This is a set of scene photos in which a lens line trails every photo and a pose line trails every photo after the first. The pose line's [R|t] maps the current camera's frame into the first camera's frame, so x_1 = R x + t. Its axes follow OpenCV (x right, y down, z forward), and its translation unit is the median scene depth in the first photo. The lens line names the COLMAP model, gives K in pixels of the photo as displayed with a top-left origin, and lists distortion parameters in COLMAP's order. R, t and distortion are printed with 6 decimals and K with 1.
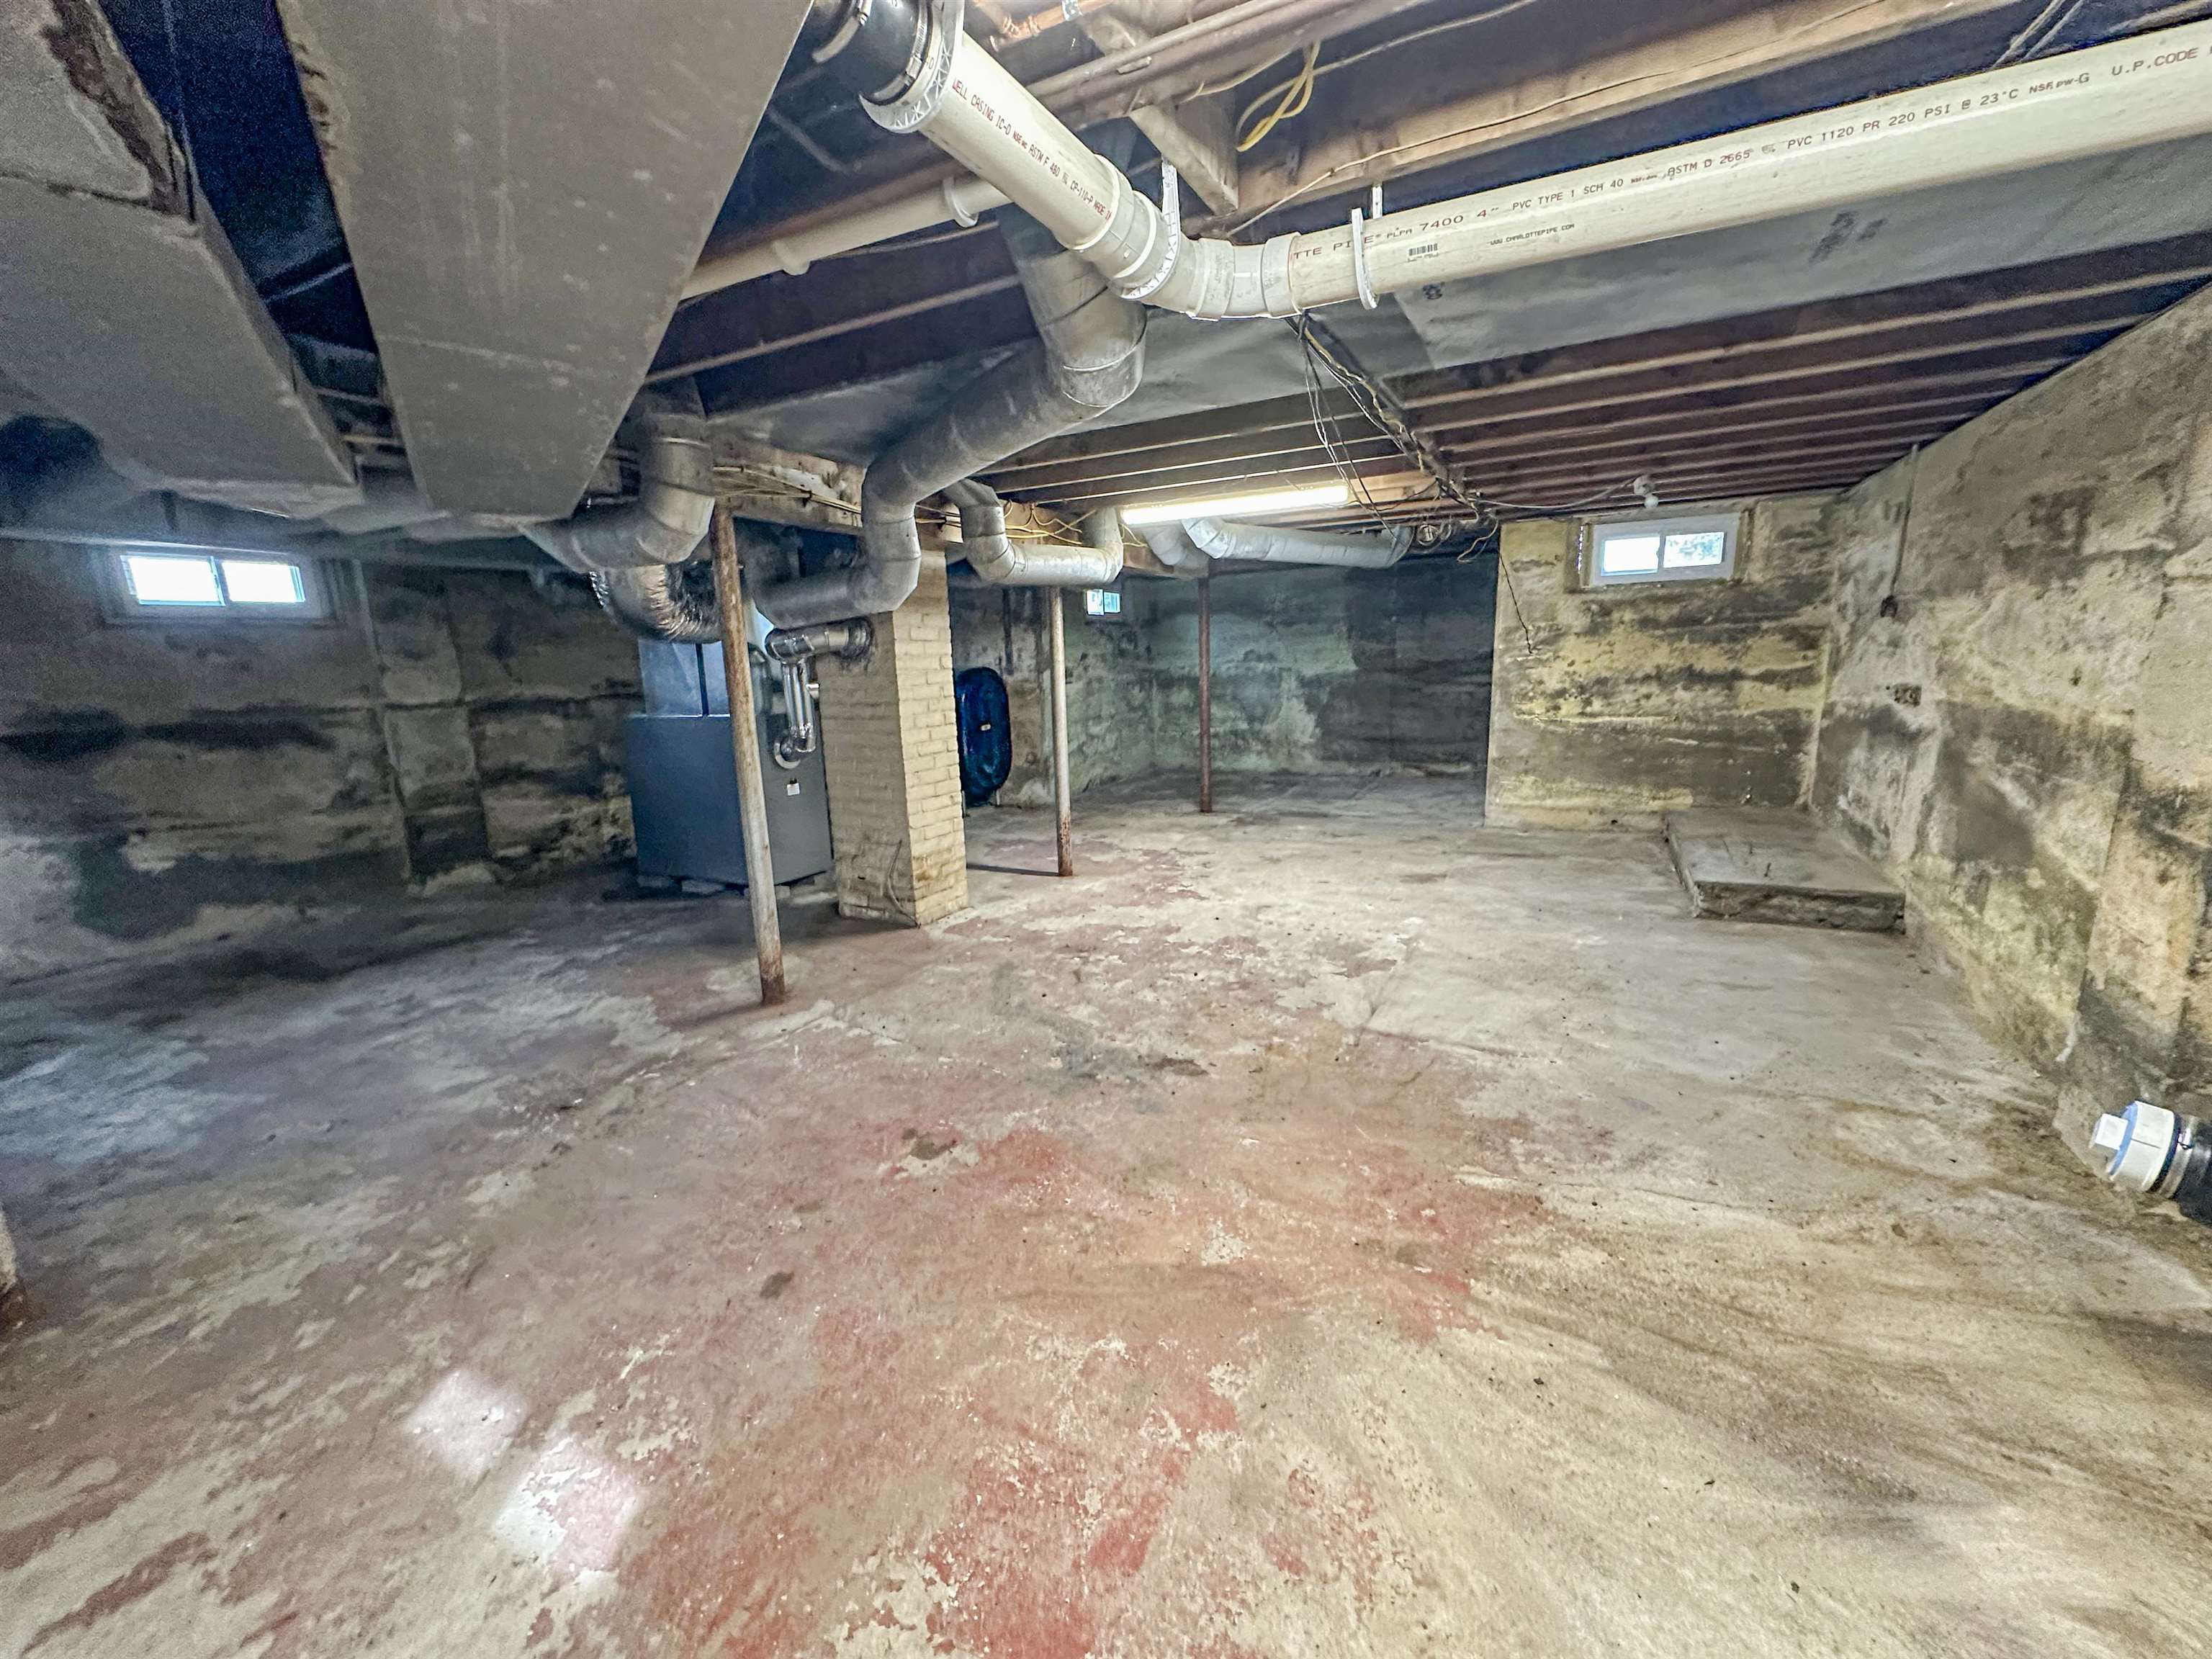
lens RADIAL K [[880.9, 0, 1108.7], [0, 880.9, 829.0], [0, 0, 1]] dist [-0.000341, 0.000221]
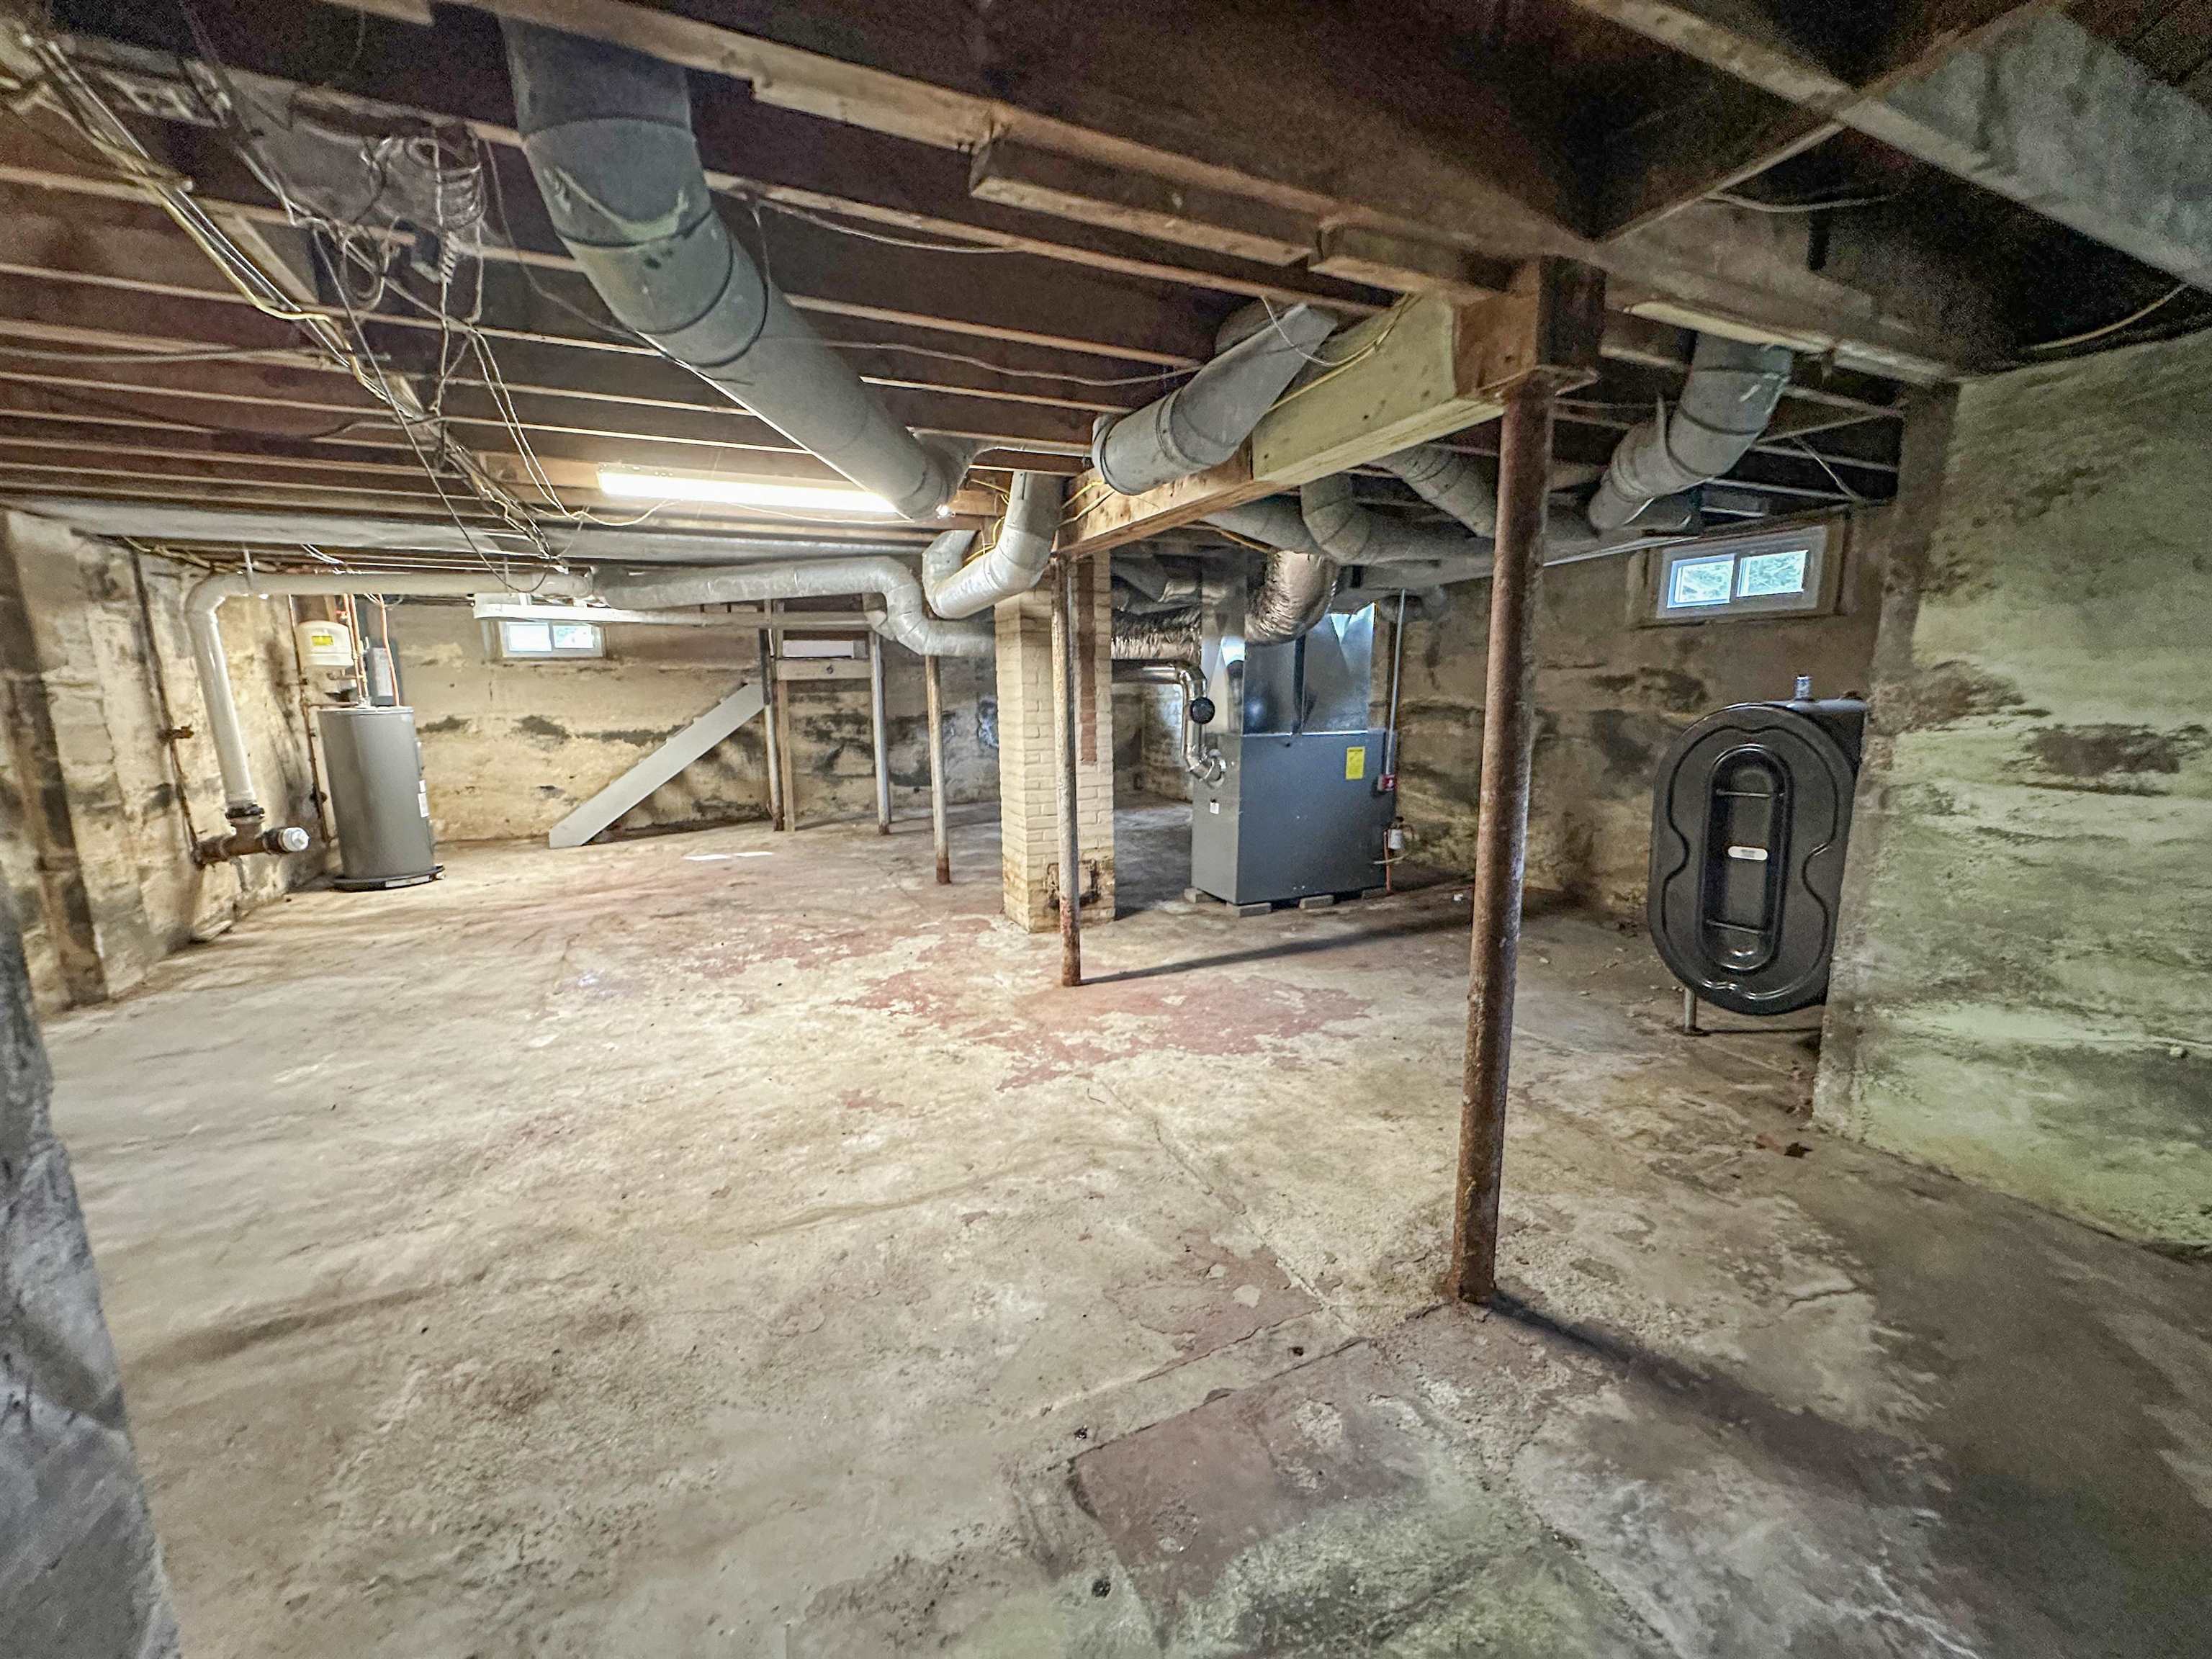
lens RADIAL K [[880.9, 0, 1104.2], [0, 880.9, 837.4], [0, 0, 1]] dist [-0.000341, 0.000221]
pose [[-0.598620, 0.178559, -0.780878, 0.633522], [-0.122419, 0.942995, 0.309475, -0.381882], [0.791623, 0.280852, -0.542637, 1.790117]]
